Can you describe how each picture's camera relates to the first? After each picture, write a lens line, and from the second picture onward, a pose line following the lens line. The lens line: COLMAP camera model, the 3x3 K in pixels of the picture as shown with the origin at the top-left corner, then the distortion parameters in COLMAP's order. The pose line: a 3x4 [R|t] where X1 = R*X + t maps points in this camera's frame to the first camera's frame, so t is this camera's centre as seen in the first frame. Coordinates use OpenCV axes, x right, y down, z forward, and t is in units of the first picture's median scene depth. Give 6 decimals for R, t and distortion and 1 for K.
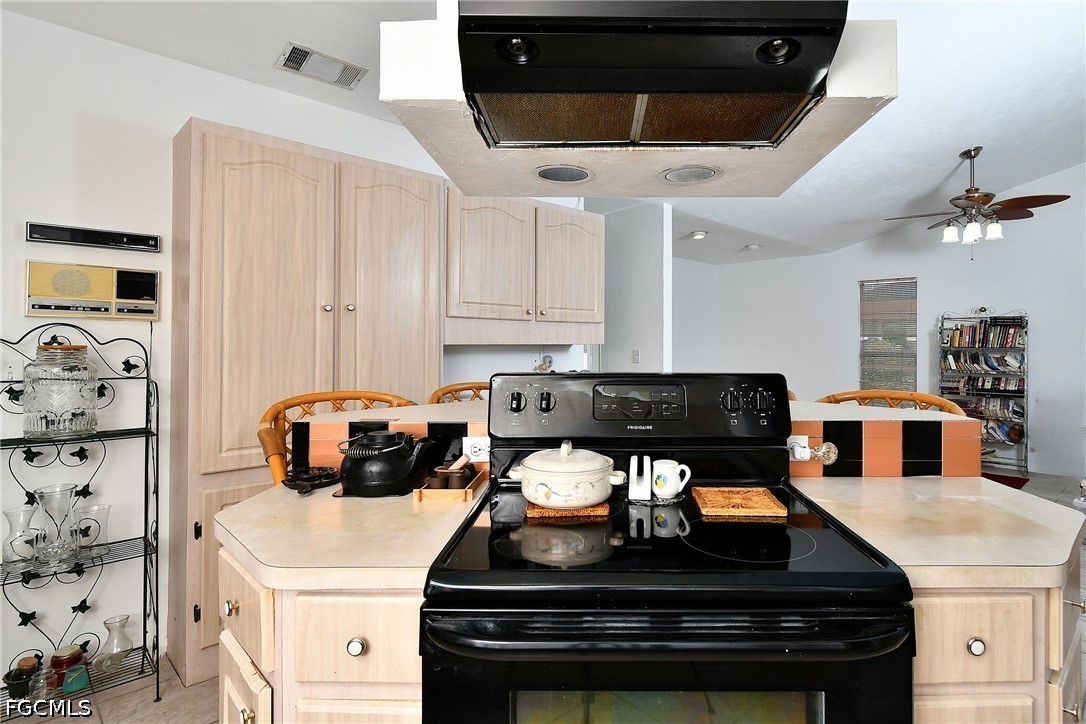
lens RADIAL K [[572.8, 0, 543.8], [0, 572.8, 337.6], [0, 0, 1]] dist [0.000401, 0.000264]
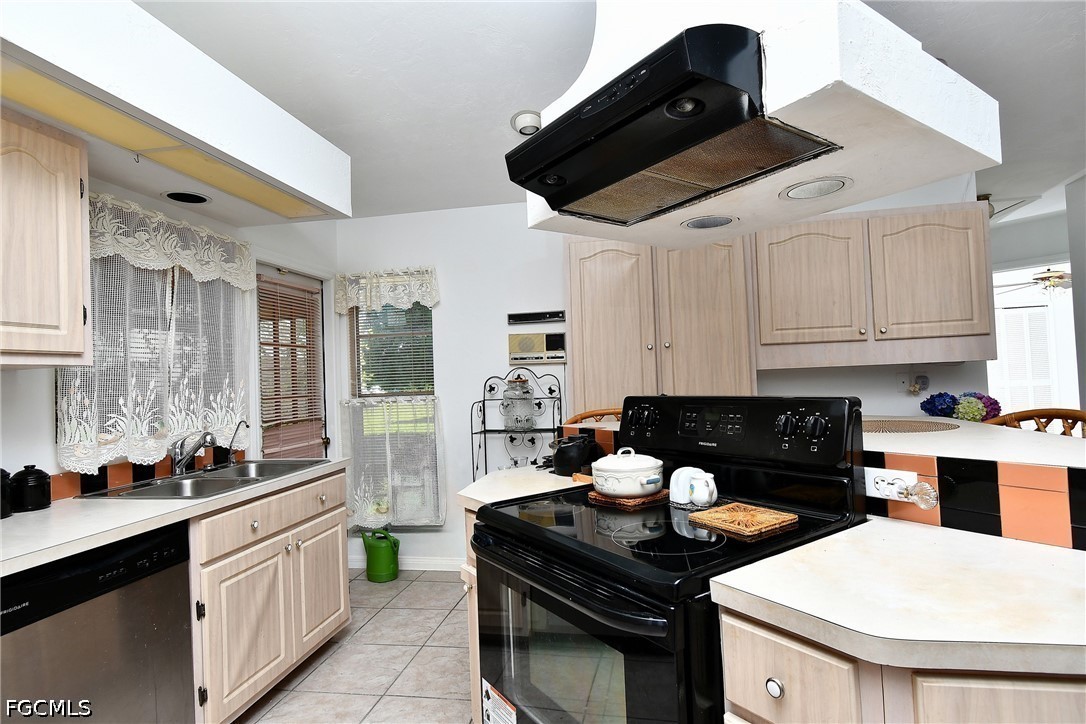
lens RADIAL K [[529.2, 0, 543.0], [0, 529.2, 362.0], [0, 0, 1]] dist [0.000474, 0.000121]
pose [[0.579259, -0.048852, -0.813678, 0.530175], [0.048998, 0.998484, -0.025065, 0.002984], [0.813670, -0.025349, 0.580775, 0.081690]]
